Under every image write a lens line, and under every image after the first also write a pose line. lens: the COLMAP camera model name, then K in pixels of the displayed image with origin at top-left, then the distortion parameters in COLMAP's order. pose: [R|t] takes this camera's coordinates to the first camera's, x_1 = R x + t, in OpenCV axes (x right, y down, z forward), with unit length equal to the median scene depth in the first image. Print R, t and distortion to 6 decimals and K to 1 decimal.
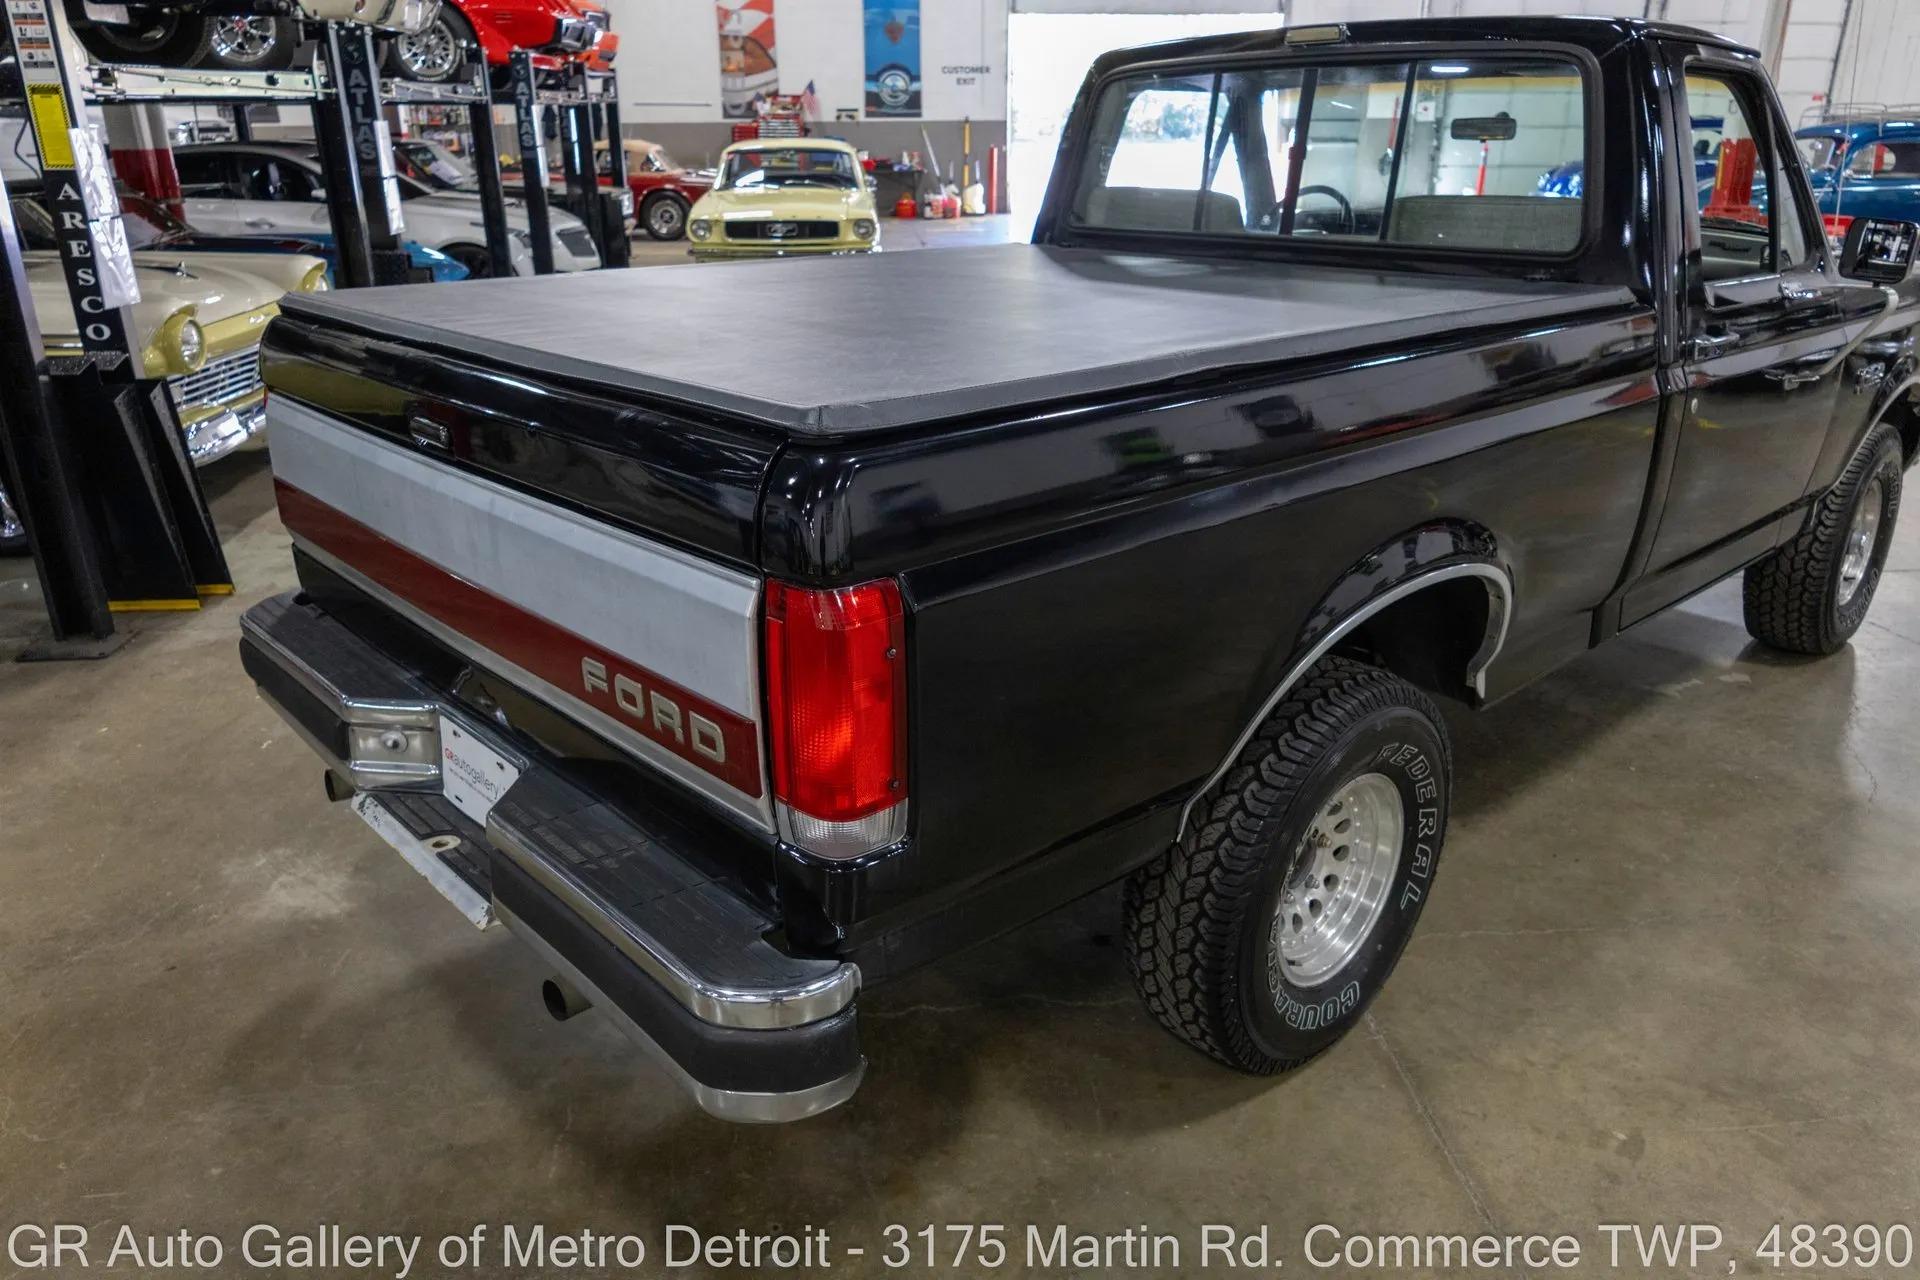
lens RADIAL K [[1318.3, 0, 960.0], [0, 1318.3, 640.0], [0, 0, 1]] dist [0.028236, -0.038926]
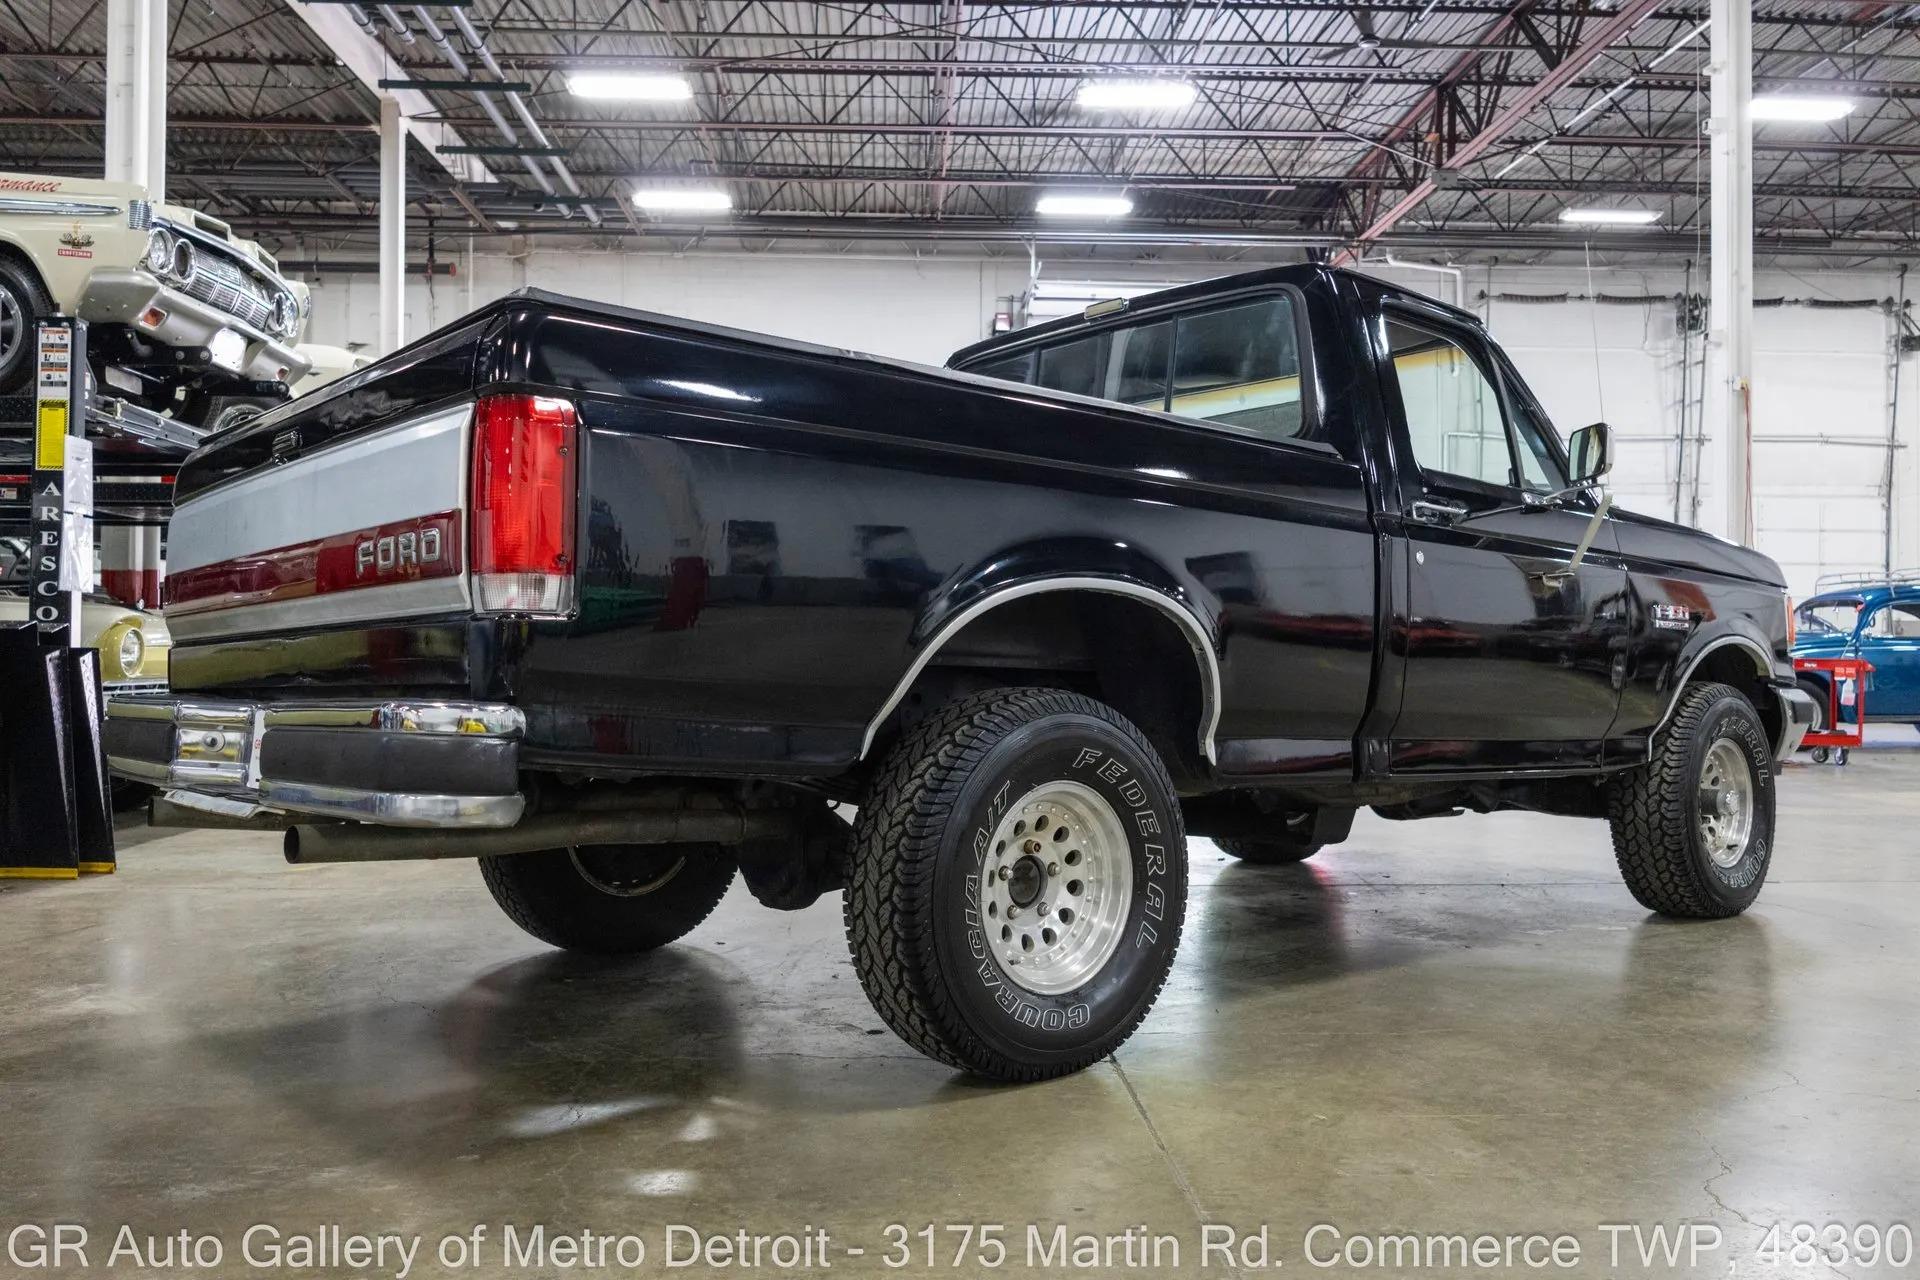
lens RADIAL K [[1528.3, 0, 962.2], [0, 1528.3, 634.4], [0, 0, 1]] dist [0.026275, -0.058737]
pose [[0.999421, 0.010588, -0.032349, 0.037116], [-0.022379, 0.920482, -0.390145, 0.071502], [0.025645, 0.390643, 0.920185, -0.032683]]
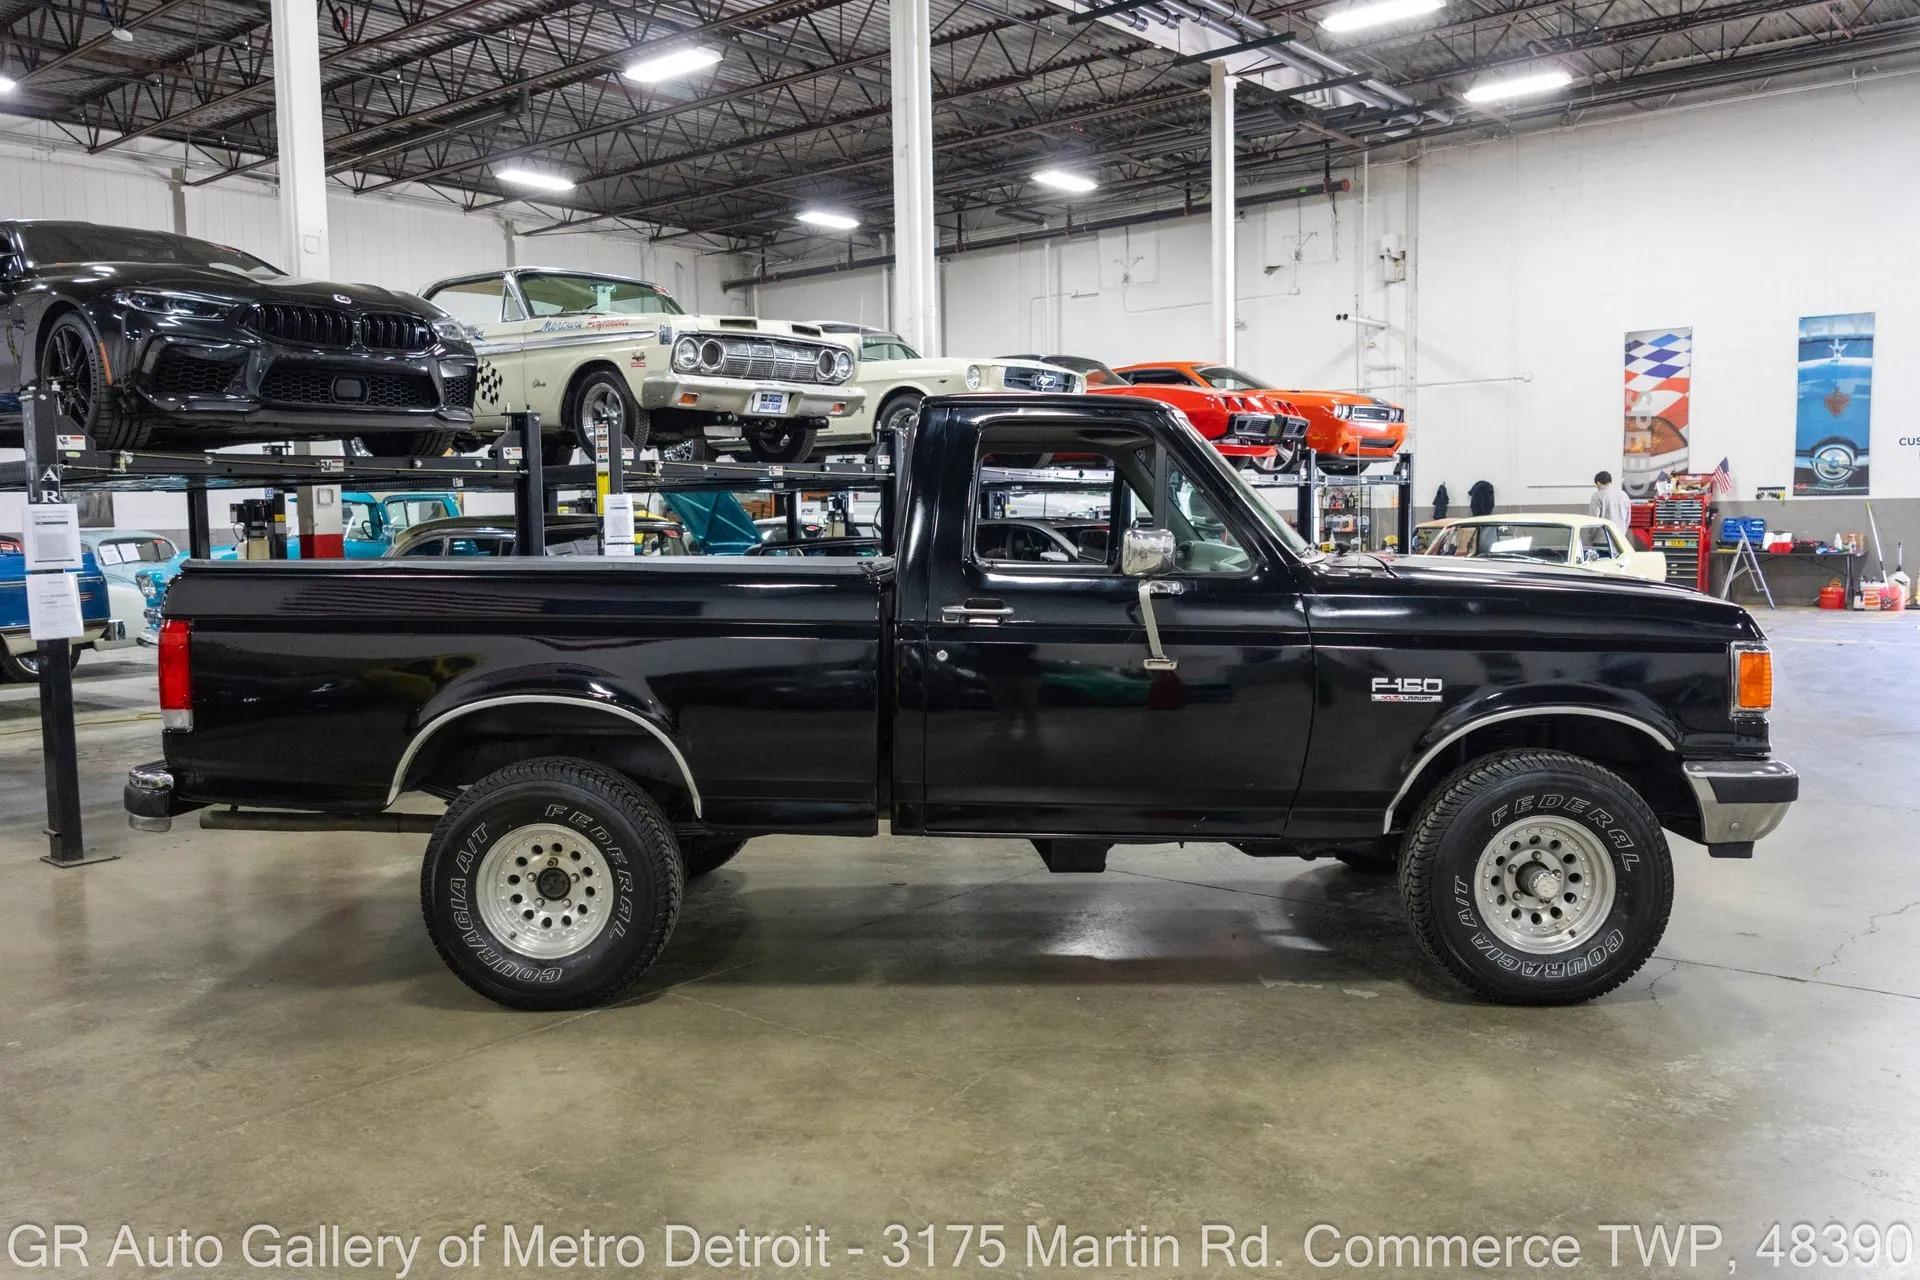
lens RADIAL K [[1528.3, 0, 962.2], [0, 1528.3, 634.4], [0, 0, 1]] dist [0.026275, -0.058737]
pose [[0.708922, 0.049730, -0.703532, 0.295817], [-0.253097, 0.949008, -0.187954, 0.015862], [0.658310, 0.311306, 0.685359, -0.009435]]
